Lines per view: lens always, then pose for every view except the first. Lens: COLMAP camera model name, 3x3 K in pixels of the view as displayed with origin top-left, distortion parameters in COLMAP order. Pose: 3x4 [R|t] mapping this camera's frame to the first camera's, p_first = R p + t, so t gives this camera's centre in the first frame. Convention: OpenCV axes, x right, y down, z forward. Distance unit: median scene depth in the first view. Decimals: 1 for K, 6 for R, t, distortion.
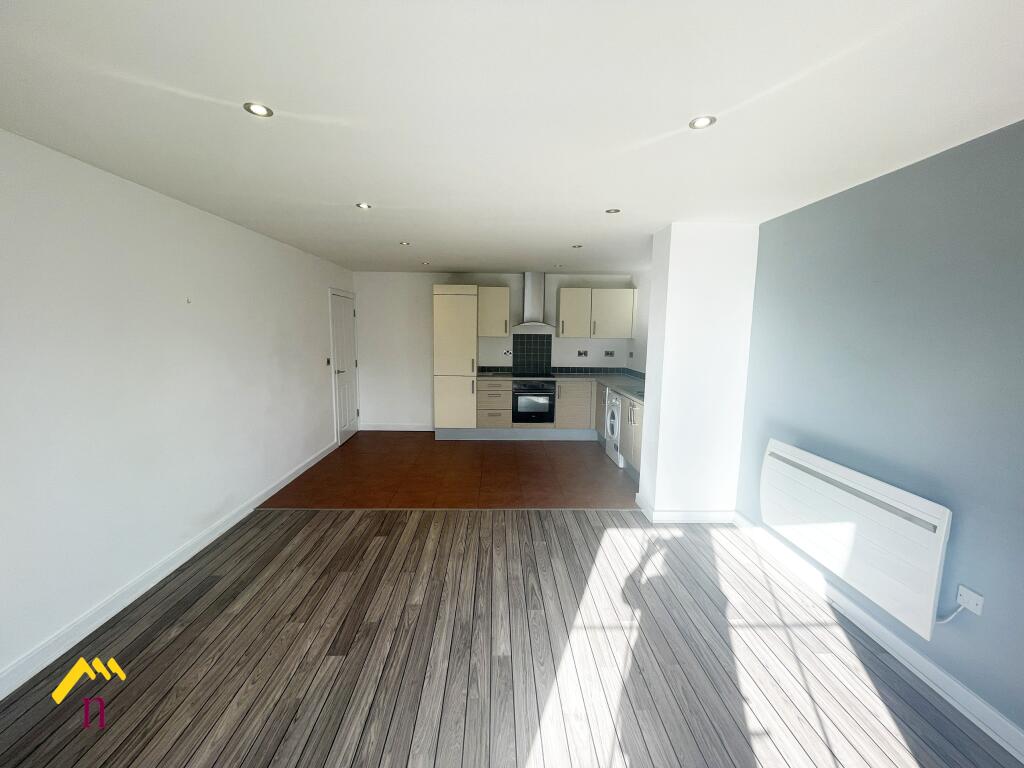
lens RADIAL K [[410.0, 0, 504.9], [0, 410.0, 382.8], [0, 0, 1]] dist [-0.001149, -0.000376]
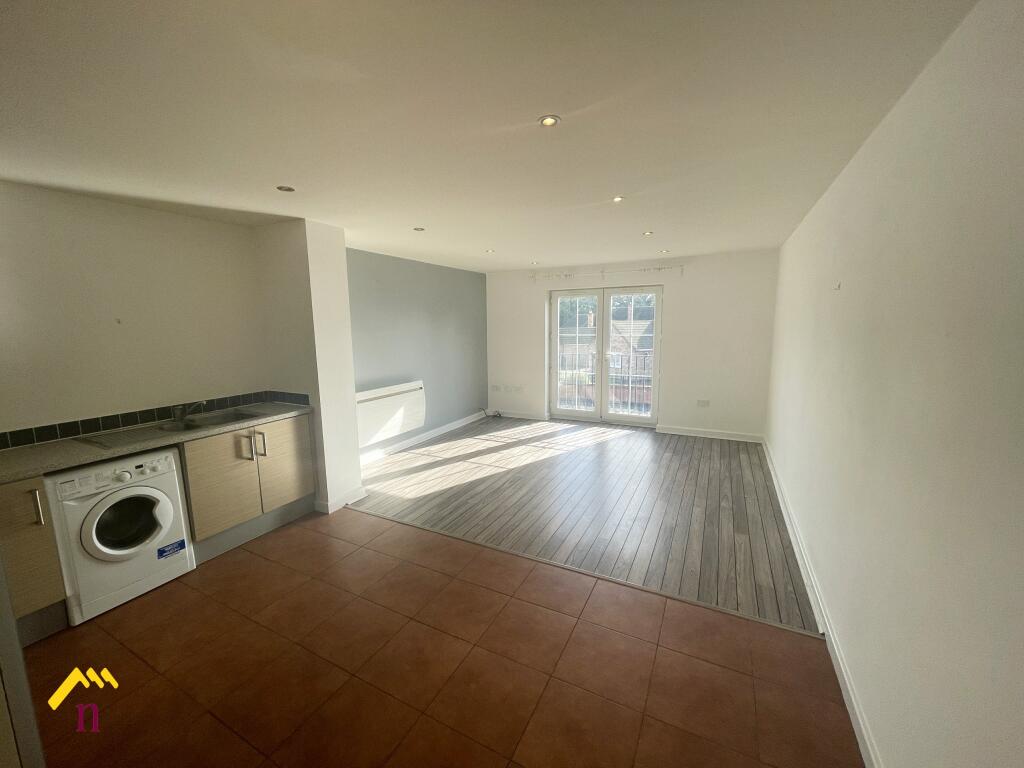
lens RADIAL K [[410.0, 0, 504.9], [0, 410.0, 382.8], [0, 0, 1]] dist [-0.001149, -0.000376]
pose [[-0.874731, -0.068663, 0.479719, -0.354135], [0.067812, 0.962829, 0.261461, -0.162980], [-0.479840, 0.261238, -0.837561, 1.206877]]
